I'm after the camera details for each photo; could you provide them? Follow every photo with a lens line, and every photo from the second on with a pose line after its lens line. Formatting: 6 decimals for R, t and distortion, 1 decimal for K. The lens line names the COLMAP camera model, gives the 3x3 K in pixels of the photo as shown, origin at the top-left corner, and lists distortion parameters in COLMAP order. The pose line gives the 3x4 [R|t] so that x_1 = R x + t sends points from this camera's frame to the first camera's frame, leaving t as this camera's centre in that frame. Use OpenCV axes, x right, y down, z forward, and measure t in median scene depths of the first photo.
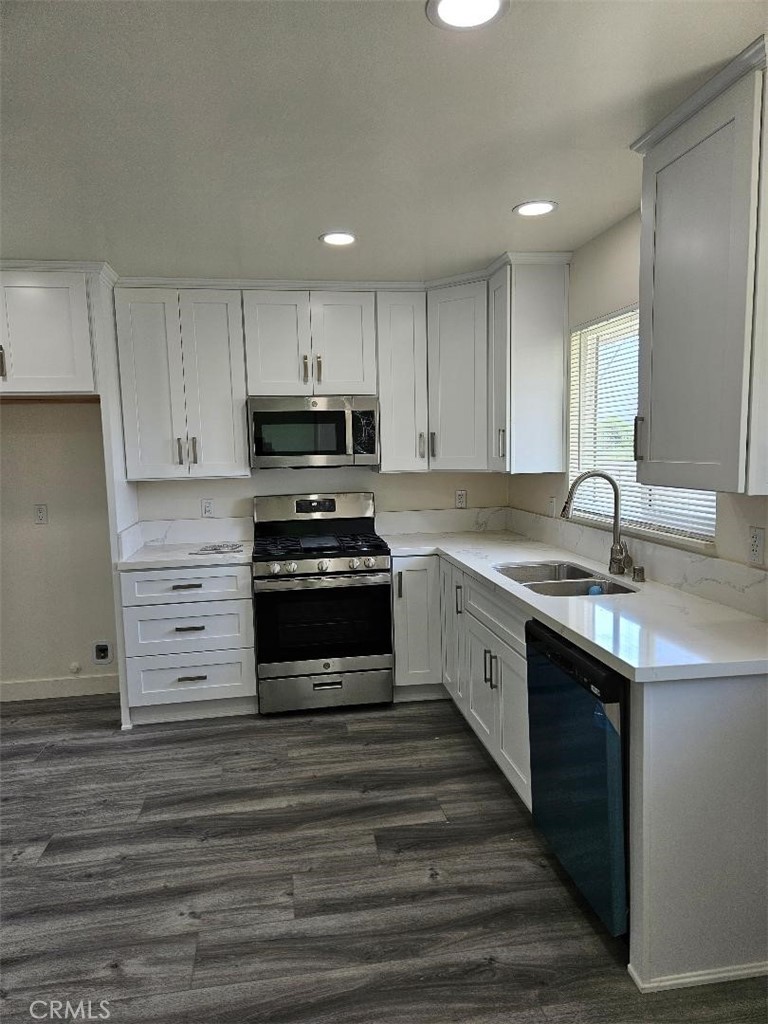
lens RADIAL K [[690.6, 0, 378.0], [0, 690.6, 514.3], [0, 0, 1]] dist [0.047022, -0.012848]
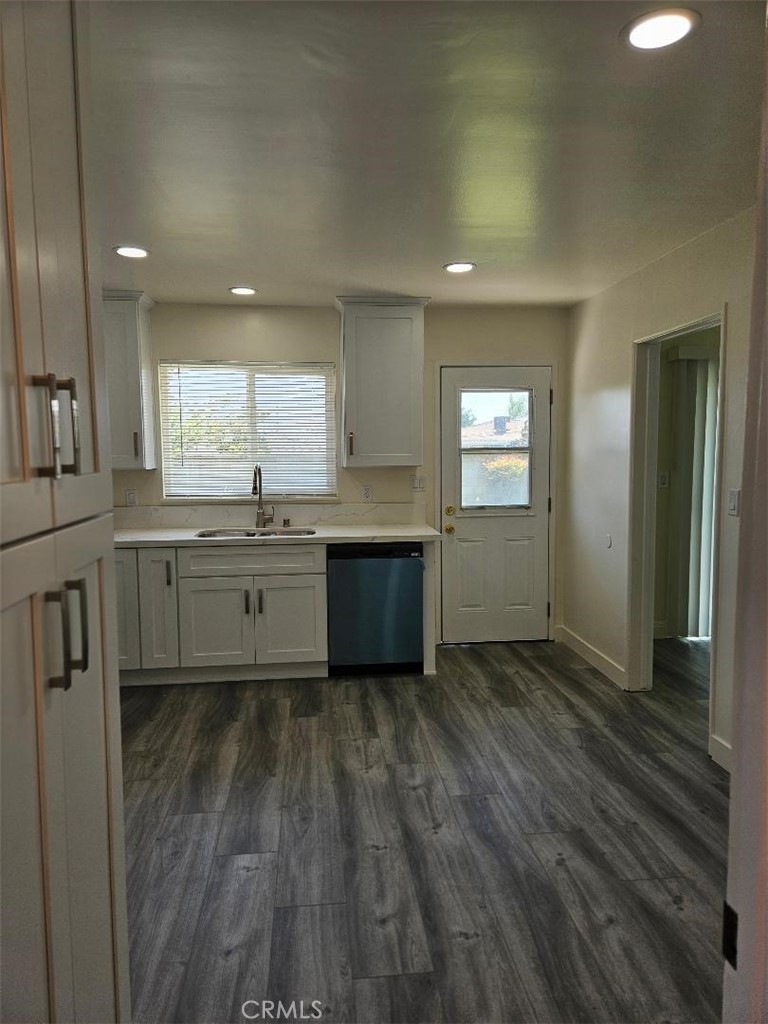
lens RADIAL K [[690.6, 0, 379.9], [0, 690.6, 511.5], [0, 0, 1]] dist [0.047022, -0.012848]
pose [[0.037904, -0.059535, 0.997506, -1.444496], [0.113448, 0.992026, 0.054897, -0.008987], [-0.992821, 0.111084, 0.044356, 0.770345]]
